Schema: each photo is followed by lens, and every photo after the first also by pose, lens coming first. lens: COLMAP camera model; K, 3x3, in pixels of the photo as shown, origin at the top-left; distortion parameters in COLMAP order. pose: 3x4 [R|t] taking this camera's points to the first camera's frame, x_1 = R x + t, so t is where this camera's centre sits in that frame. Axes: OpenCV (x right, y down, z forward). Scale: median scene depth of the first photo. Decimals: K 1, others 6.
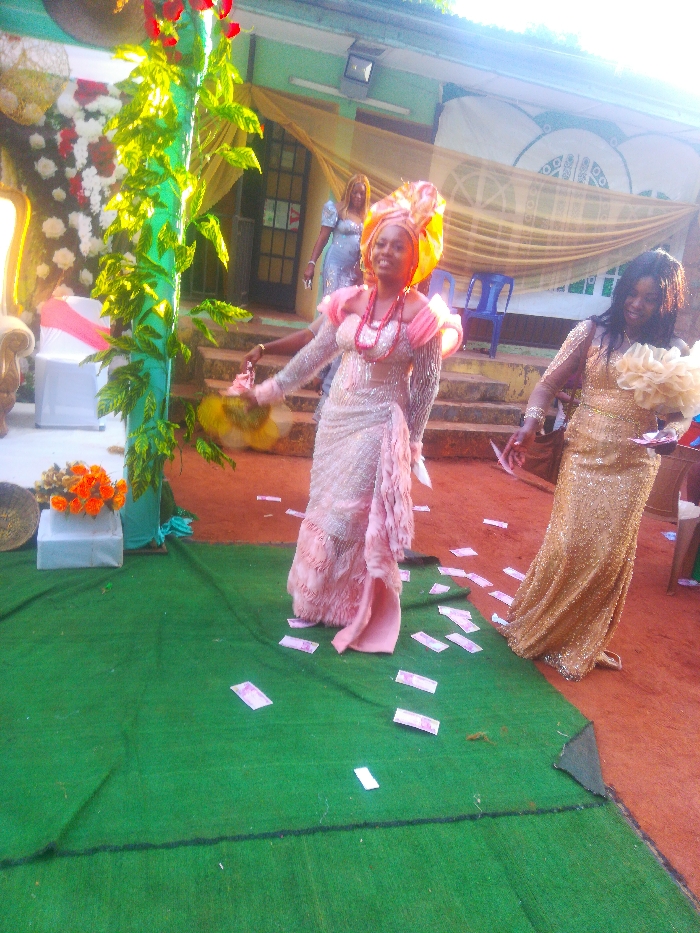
lens RADIAL K [[724.1, 0, 354.8], [0, 724.1, 480.1], [0, 0, 1]] dist [0.005208, -0.008498]
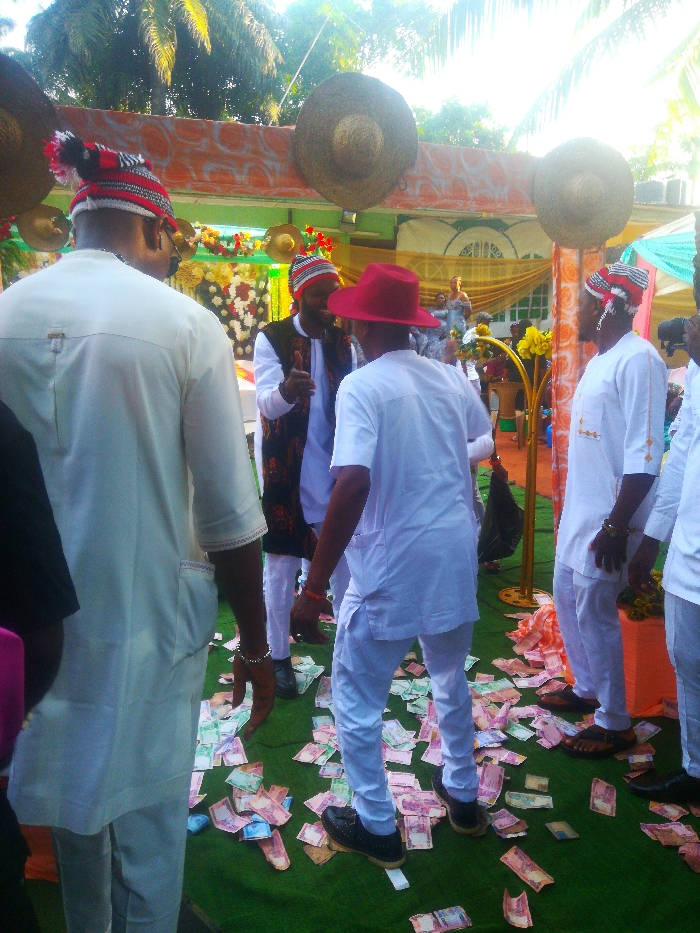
lens RADIAL K [[710.5, 0, 349.4], [0, 710.5, 455.2], [0, 0, 1]] dist [0.076335, -0.084230]
pose [[0.989102, -0.145068, 0.025137, -0.168908], [0.146827, 0.984536, -0.095551, 0.239284], [-0.010886, 0.098201, 0.995107, -0.948169]]
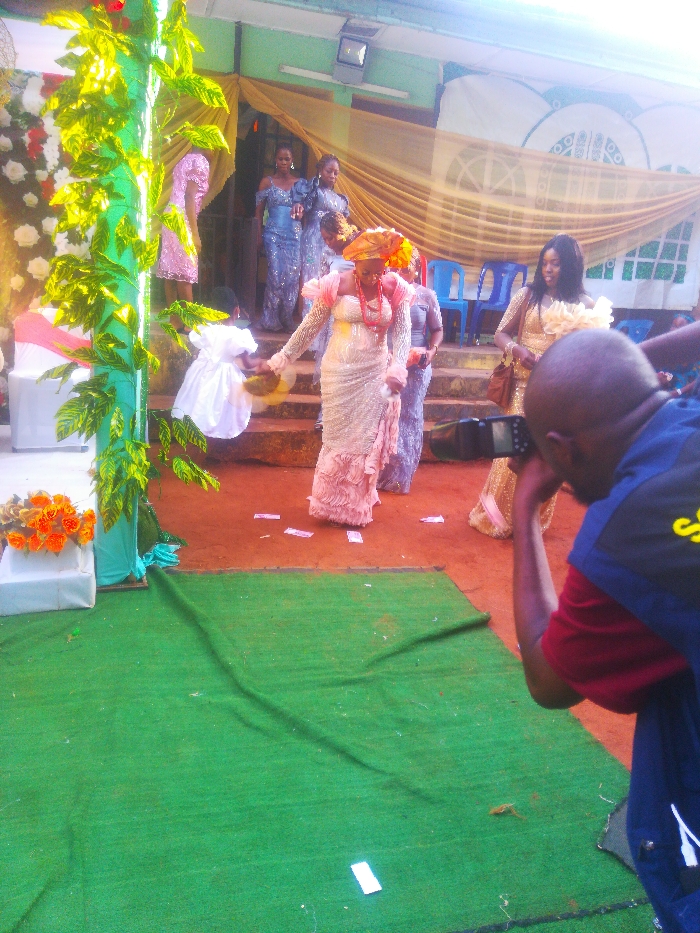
lens RADIAL K [[706.9, 0, 347.9], [0, 706.9, 485.3], [0, 0, 1]] dist [-0.006377, -0.007037]
pose [[0.998120, -0.041556, -0.045054, 0.024982], [0.042003, 0.999077, 0.009009, -0.017544], [0.044638, -0.010885, 0.998944, 0.107846]]
